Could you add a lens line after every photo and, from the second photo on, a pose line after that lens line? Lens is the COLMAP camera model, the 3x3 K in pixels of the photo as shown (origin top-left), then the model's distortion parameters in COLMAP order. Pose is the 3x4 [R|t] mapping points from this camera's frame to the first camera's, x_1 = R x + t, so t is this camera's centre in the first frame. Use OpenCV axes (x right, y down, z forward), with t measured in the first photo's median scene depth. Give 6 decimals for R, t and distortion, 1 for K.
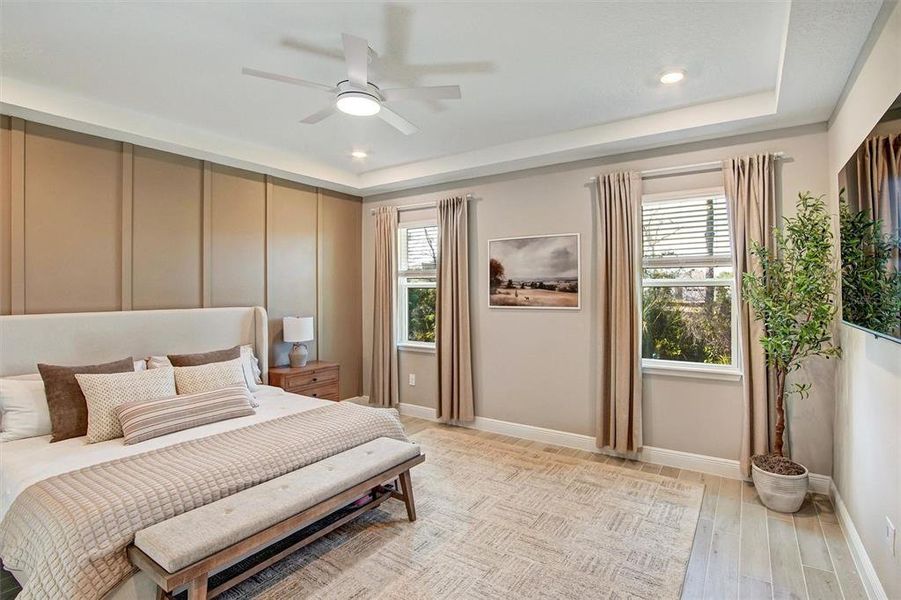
lens RADIAL K [[427.4, 0, 452.6], [0, 427.4, 291.6], [0, 0, 1]] dist [-0.031609, 0.000350]
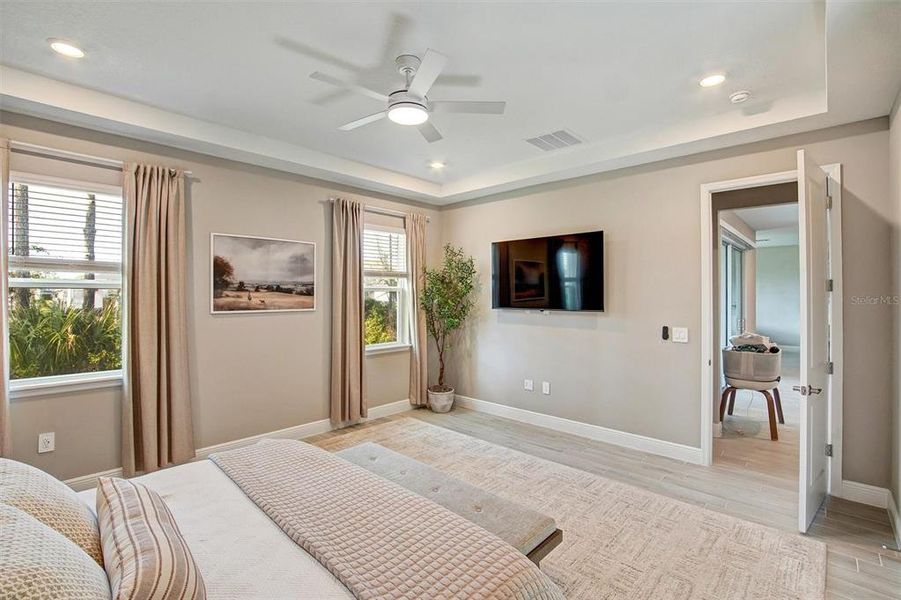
lens RADIAL K [[413.2, 0, 449.4], [0, 413.2, 294.4], [0, 0, 1]] dist [-0.029130, 0.000319]
pose [[0.164906, 0.001854, 0.986308, -0.679770], [-0.001277, 0.999998, -0.001667, 0.000535], [-0.986308, -0.000985, 0.164908, 0.443131]]
